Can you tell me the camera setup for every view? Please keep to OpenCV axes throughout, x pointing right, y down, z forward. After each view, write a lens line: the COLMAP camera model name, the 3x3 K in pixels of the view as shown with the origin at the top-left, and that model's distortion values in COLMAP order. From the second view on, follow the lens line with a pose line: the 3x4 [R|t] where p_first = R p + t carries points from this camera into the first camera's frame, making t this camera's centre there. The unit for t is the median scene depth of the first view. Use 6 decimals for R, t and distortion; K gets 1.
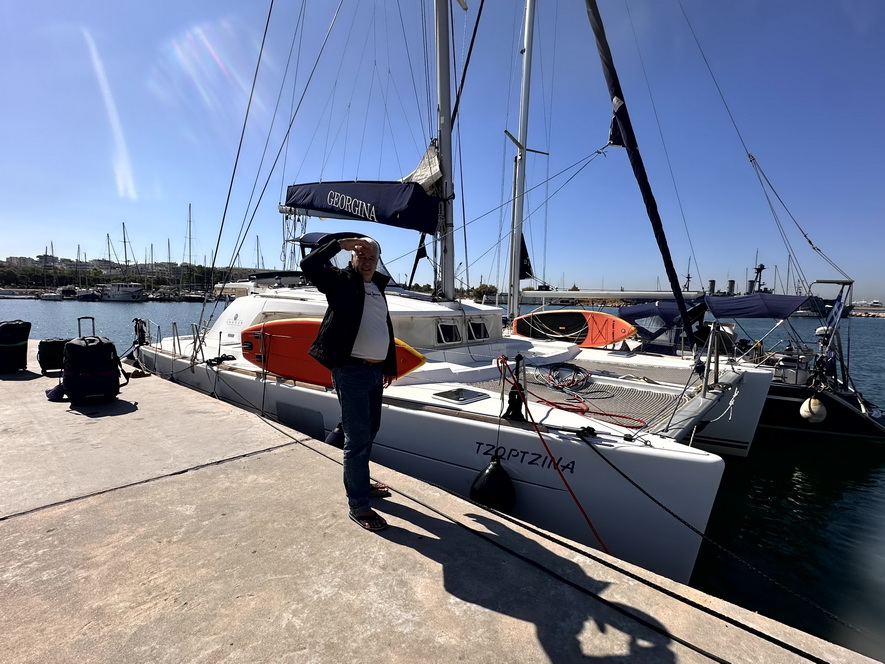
lens RADIAL K [[412.7, 0, 442.6], [0, 412.7, 331.8], [0, 0, 1]] dist [-0.000328, 0.000010]
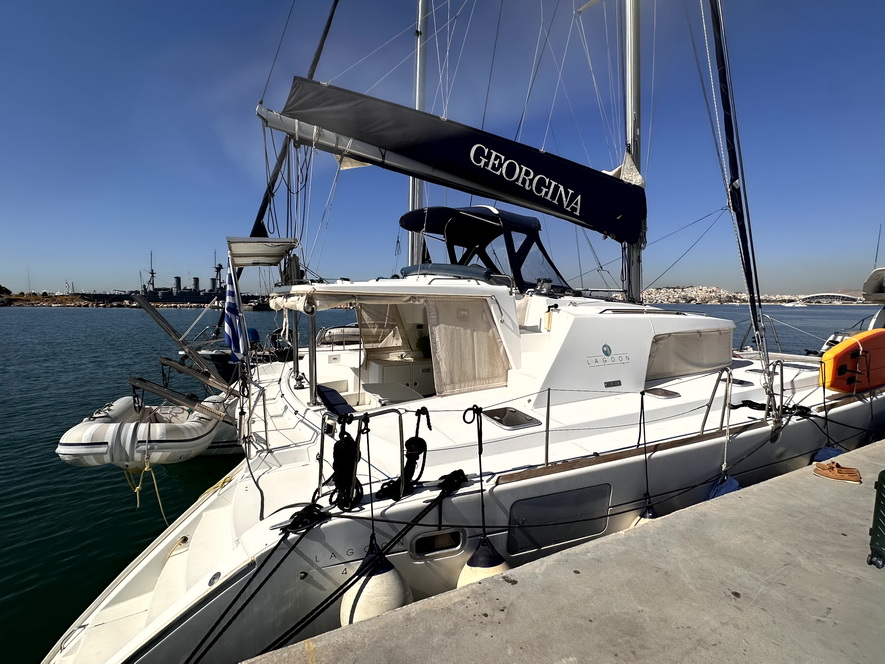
lens RADIAL K [[412.7, 0, 442.5], [0, 412.7, 332.3], [0, 0, 1]] dist [-0.000328, 0.000010]
pose [[0.407586, -0.096561, 0.908047, -0.971590], [0.089706, 0.993818, 0.065416, -0.110261], [-0.908750, 0.054795, 0.413728, 0.875204]]
